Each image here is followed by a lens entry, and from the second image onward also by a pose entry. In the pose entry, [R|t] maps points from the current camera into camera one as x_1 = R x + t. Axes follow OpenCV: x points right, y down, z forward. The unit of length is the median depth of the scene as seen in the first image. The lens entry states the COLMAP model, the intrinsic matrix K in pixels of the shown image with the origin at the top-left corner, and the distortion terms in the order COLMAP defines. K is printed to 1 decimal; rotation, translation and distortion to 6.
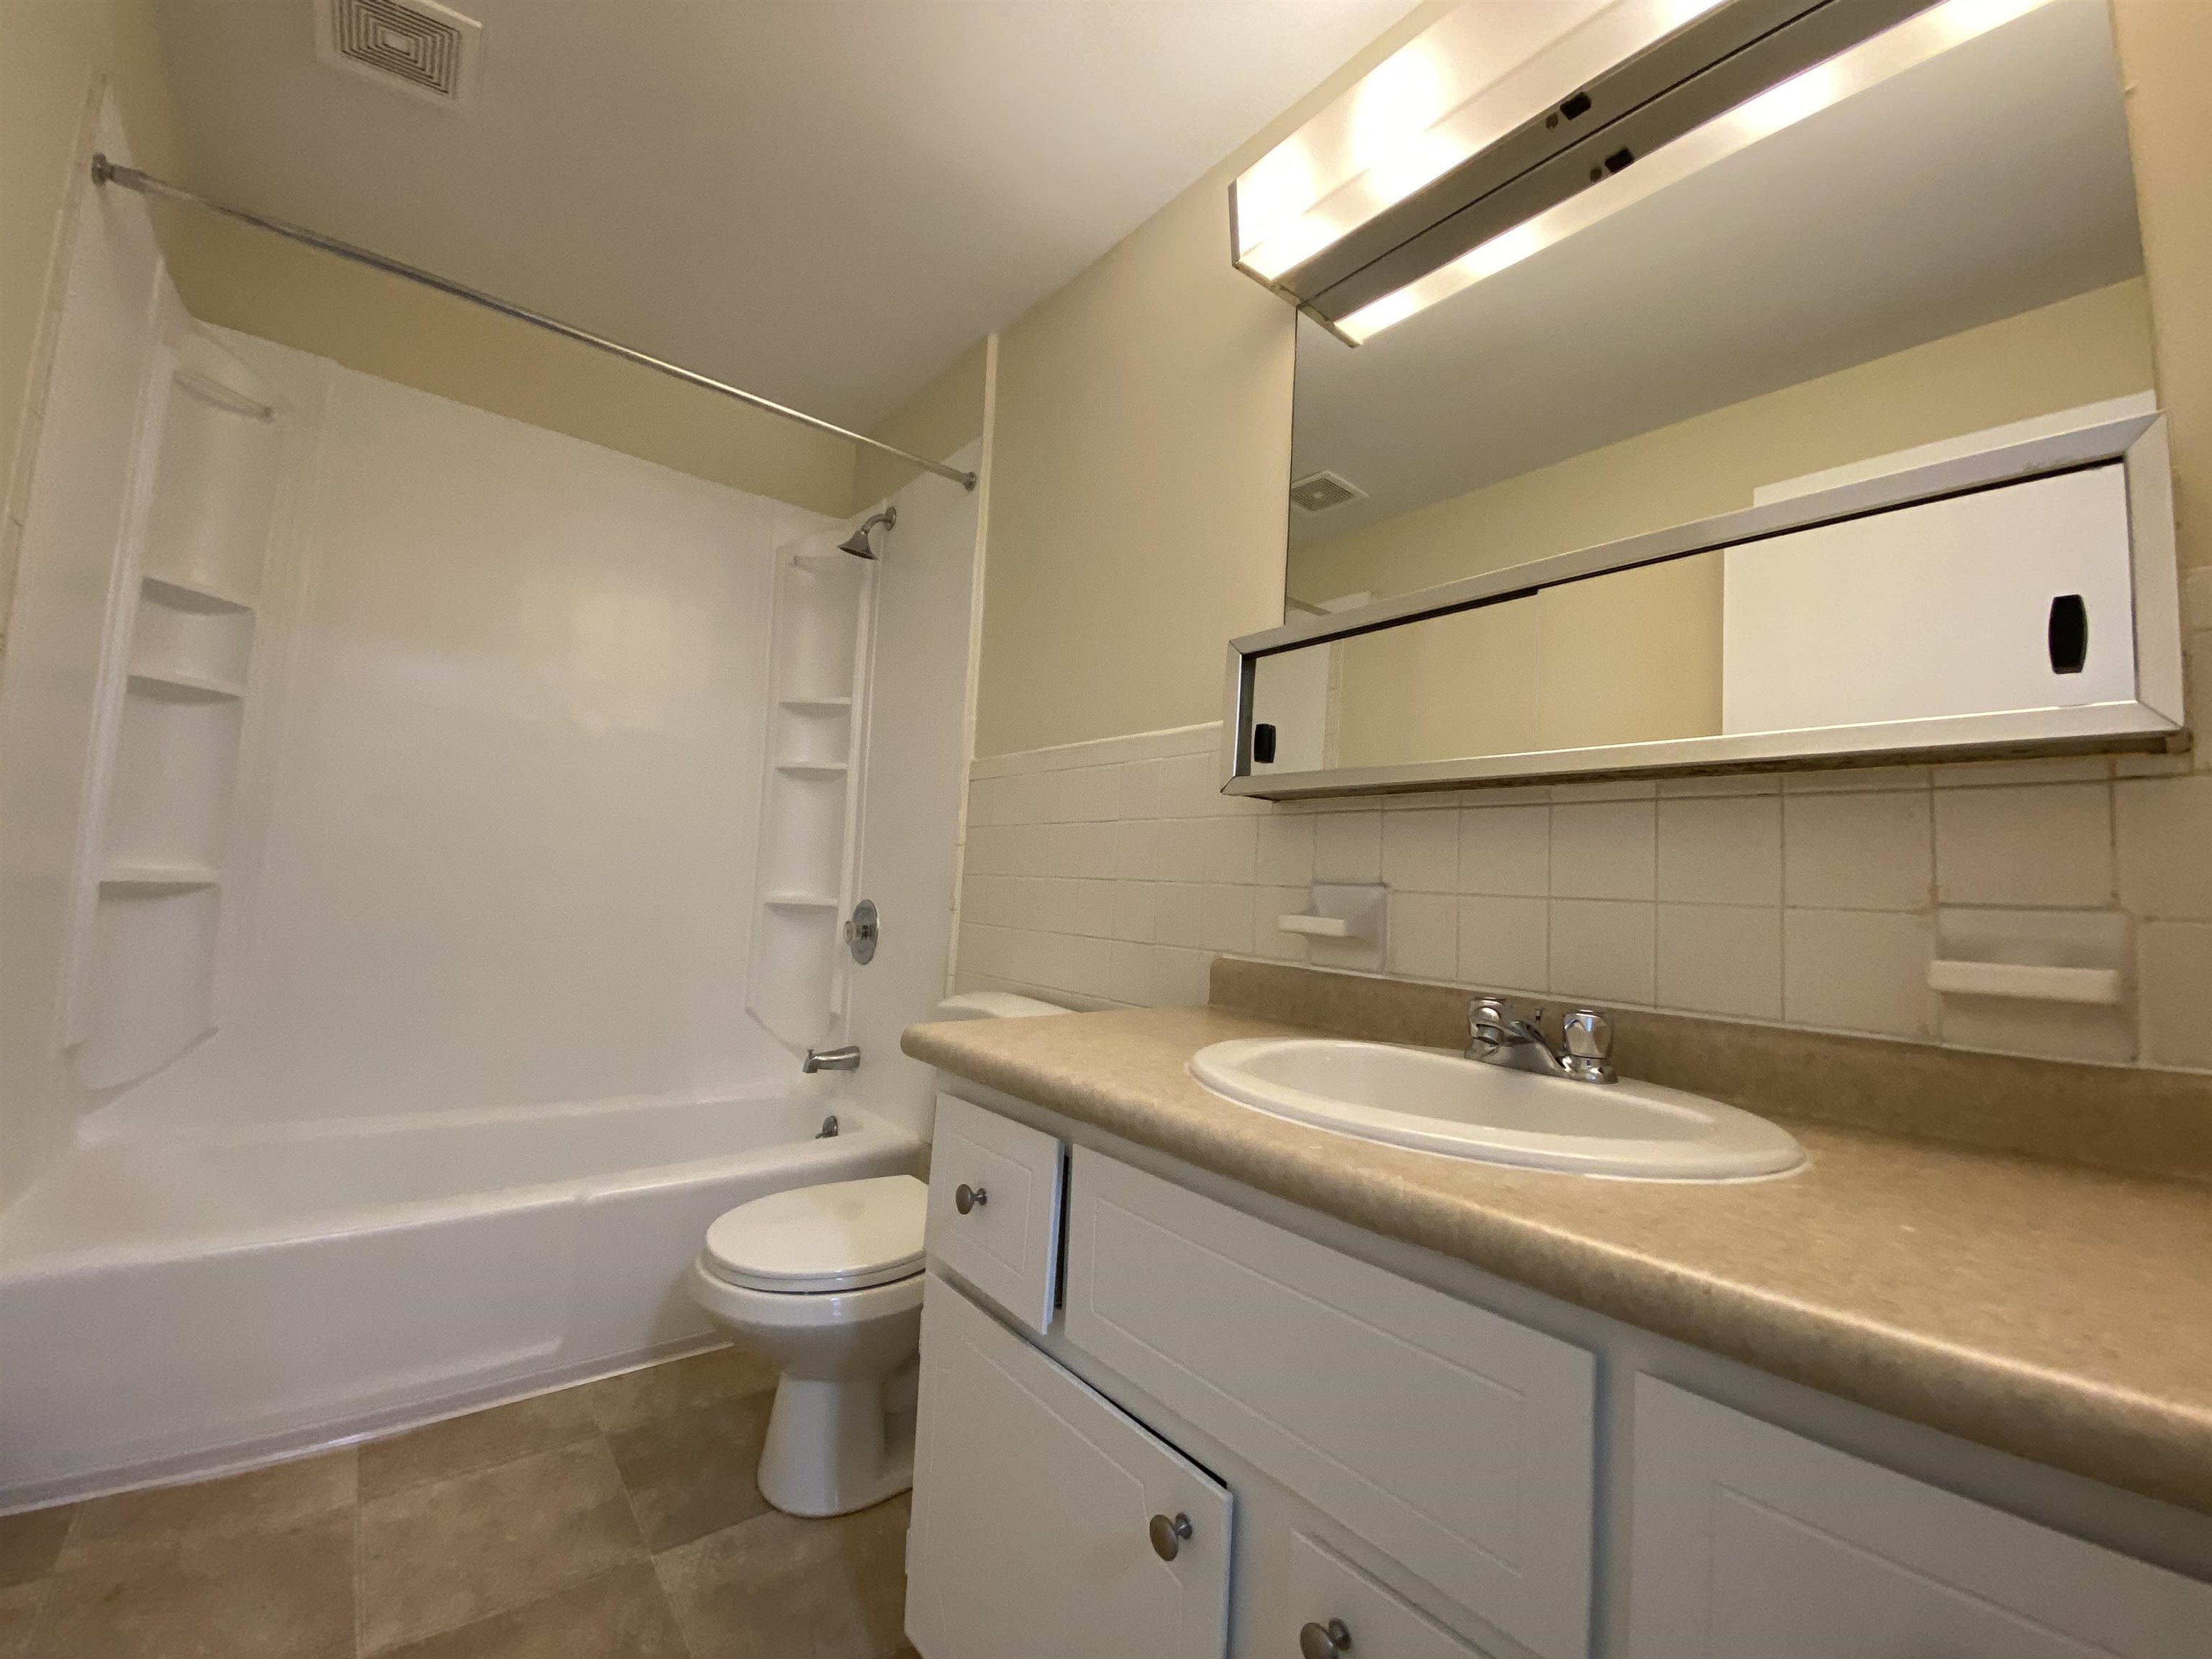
lens RADIAL K [[893.2, 0, 1105.1], [0, 893.2, 822.2], [0, 0, 1]] dist [0.012121, -0.015637]
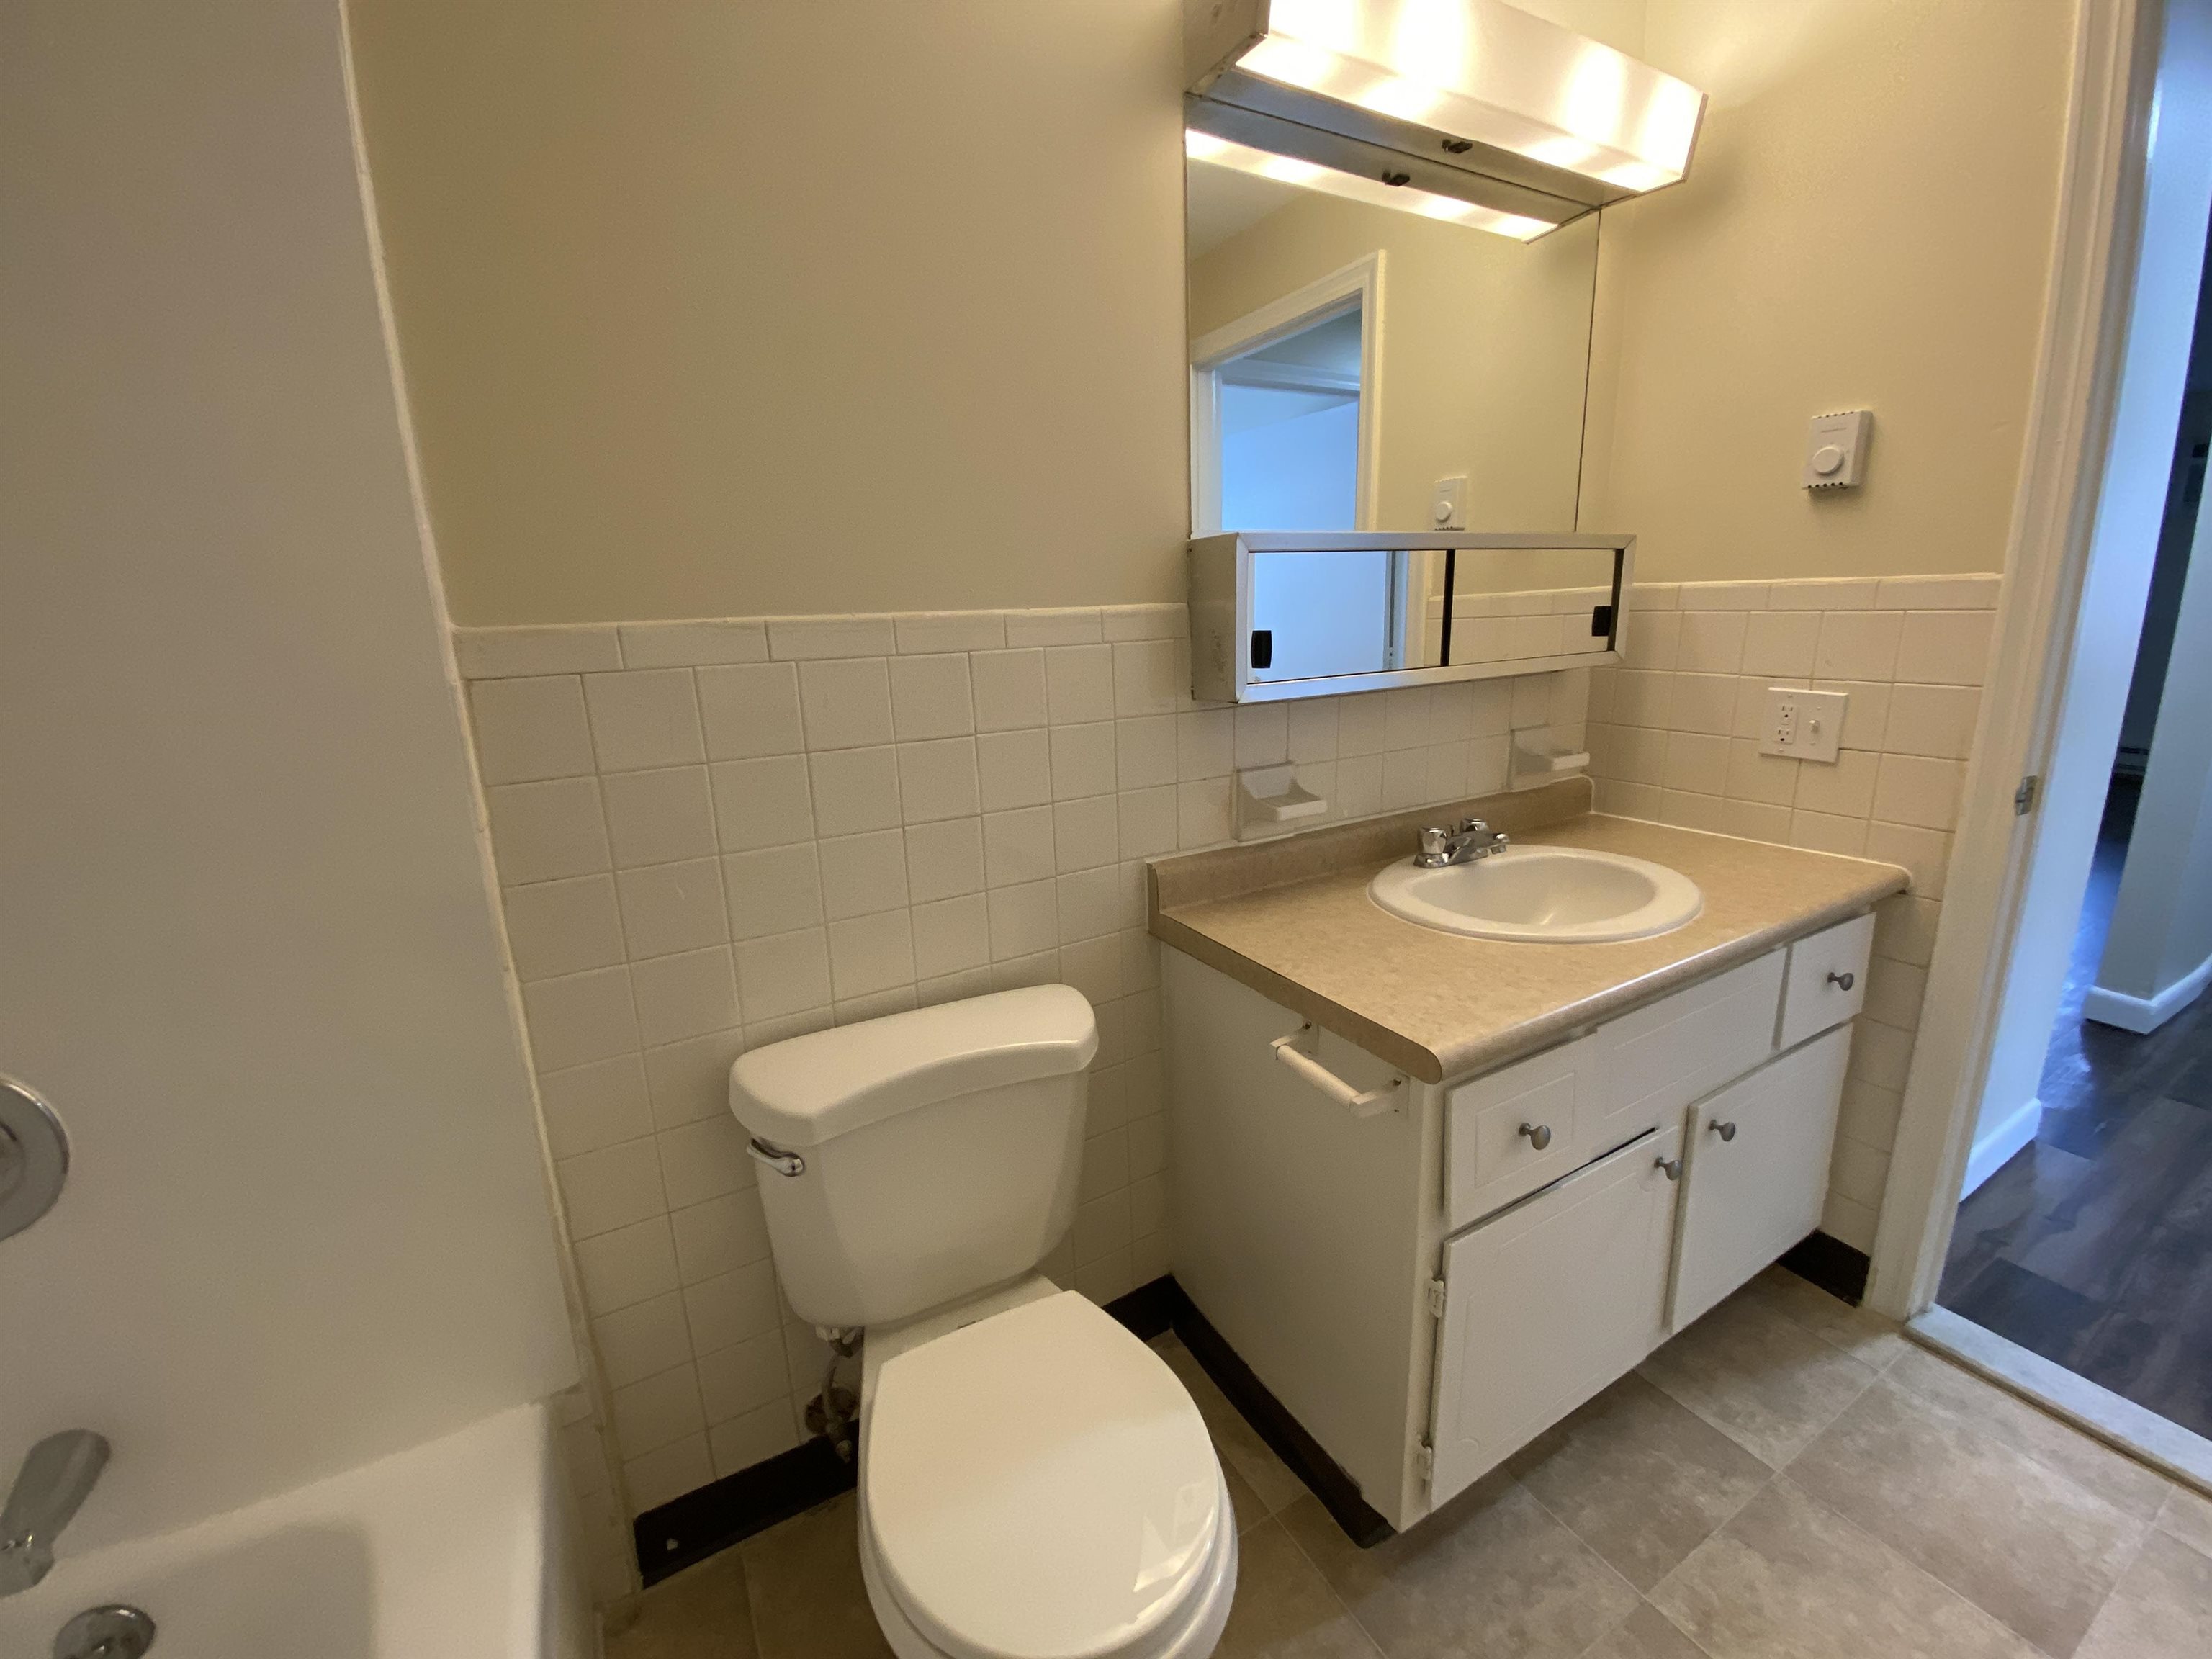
lens RADIAL K [[893.2, 0, 1098.7], [0, 893.2, 820.5], [0, 0, 1]] dist [0.012121, -0.015637]
pose [[0.170279, -0.283762, 0.943655, -0.838034], [-0.028603, 0.955813, 0.292579, -0.187183], [-0.984981, -0.076811, 0.154639, 0.983874]]
